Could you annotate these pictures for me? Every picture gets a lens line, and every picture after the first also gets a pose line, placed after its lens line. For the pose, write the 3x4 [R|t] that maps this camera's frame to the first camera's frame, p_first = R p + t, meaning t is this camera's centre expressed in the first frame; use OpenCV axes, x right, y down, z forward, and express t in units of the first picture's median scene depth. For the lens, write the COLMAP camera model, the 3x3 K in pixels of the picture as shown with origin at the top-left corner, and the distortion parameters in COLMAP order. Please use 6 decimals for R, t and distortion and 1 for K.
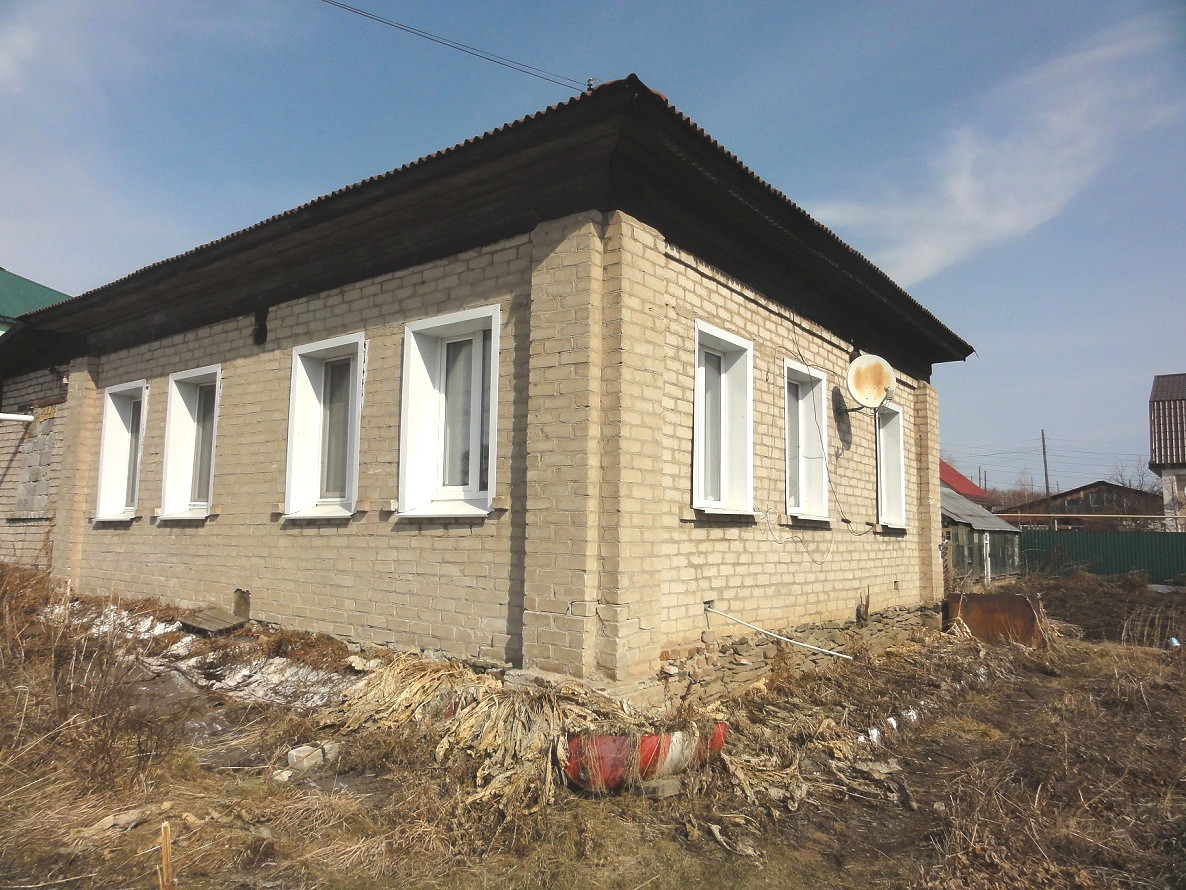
lens RADIAL K [[827.3, 0, 591.6], [0, 827.3, 446.6], [0, 0, 1]] dist [-0.005436, 0.009049]
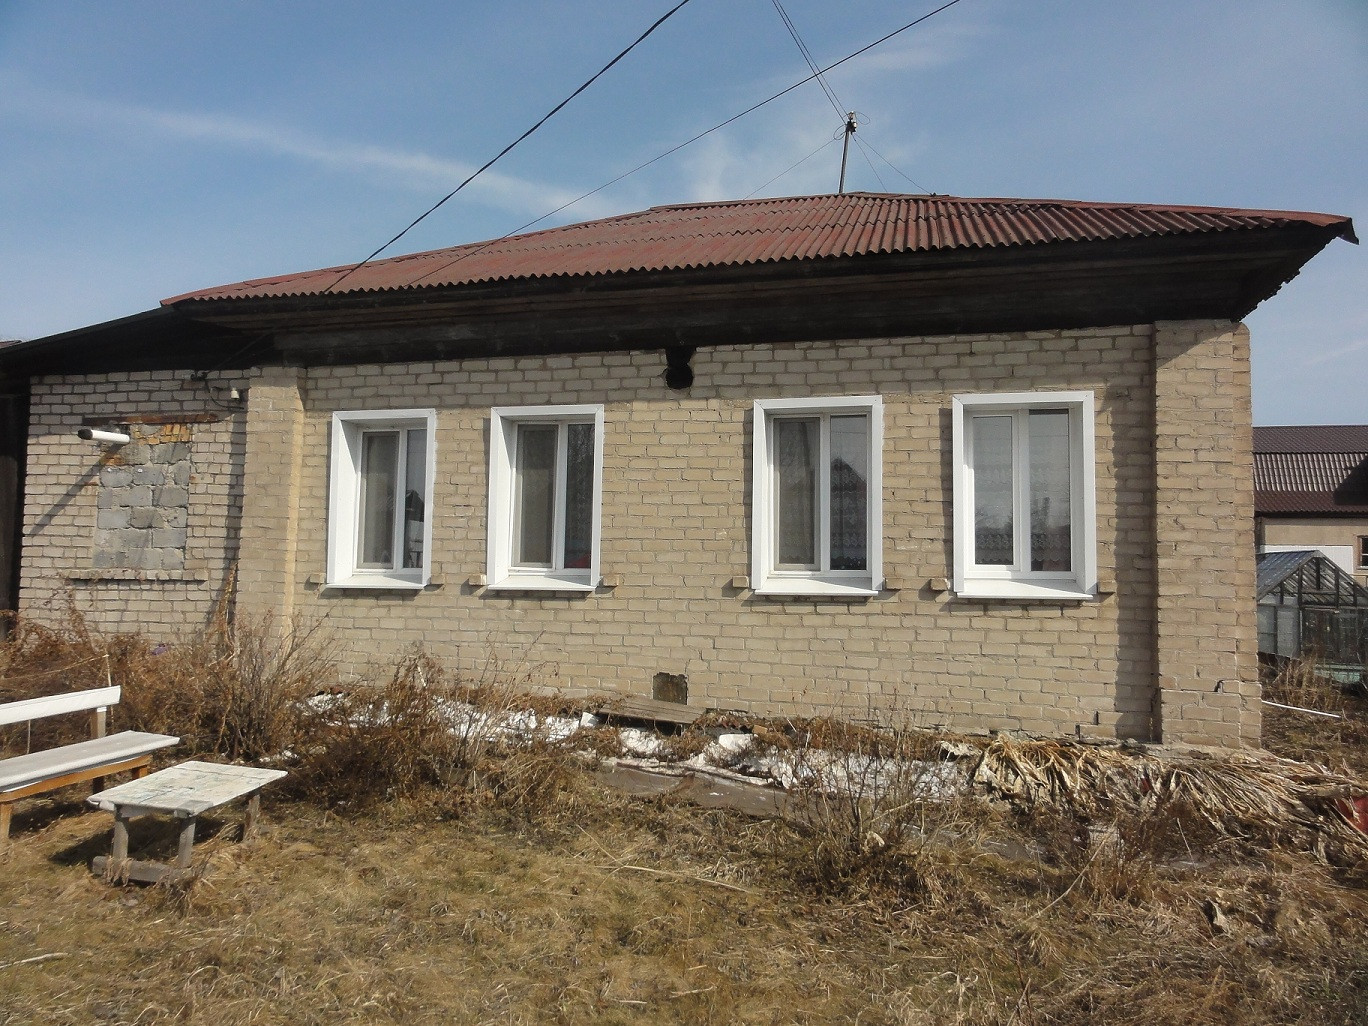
lens RADIAL K [[954.3, 0, 687.2], [0, 954.3, 507.6], [0, 0, 1]] dist [-0.005436, 0.009049]
pose [[0.918461, 0.027516, 0.394553, -0.887970], [-0.045564, 0.998296, 0.036445, -0.042078], [-0.392878, -0.051451, 0.918150, 0.093311]]
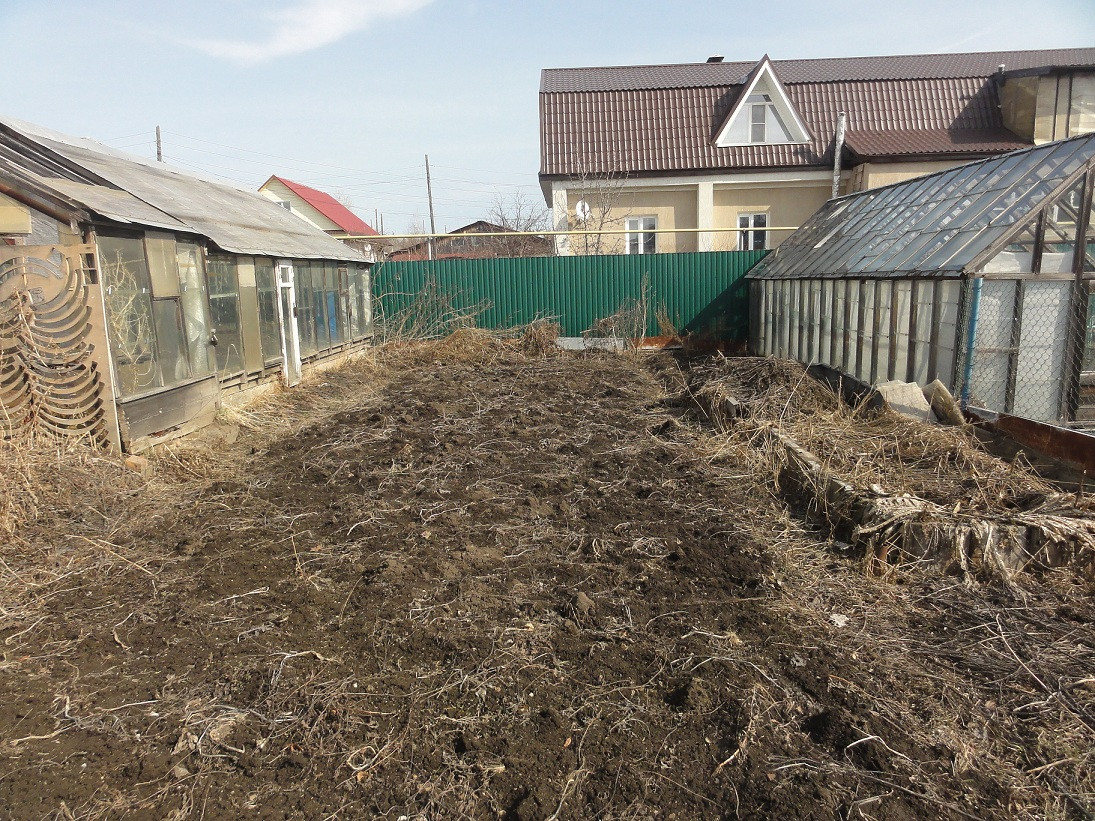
lens RADIAL K [[763.9, 0, 546.5], [0, 763.9, 412.5], [0, 0, 1]] dist [-0.005436, 0.009049]
pose [[0.804674, -0.147187, 0.575184, 1.045823], [-0.011932, 0.964579, 0.263525, 0.217902], [-0.593598, -0.218914, 0.774415, 1.752393]]
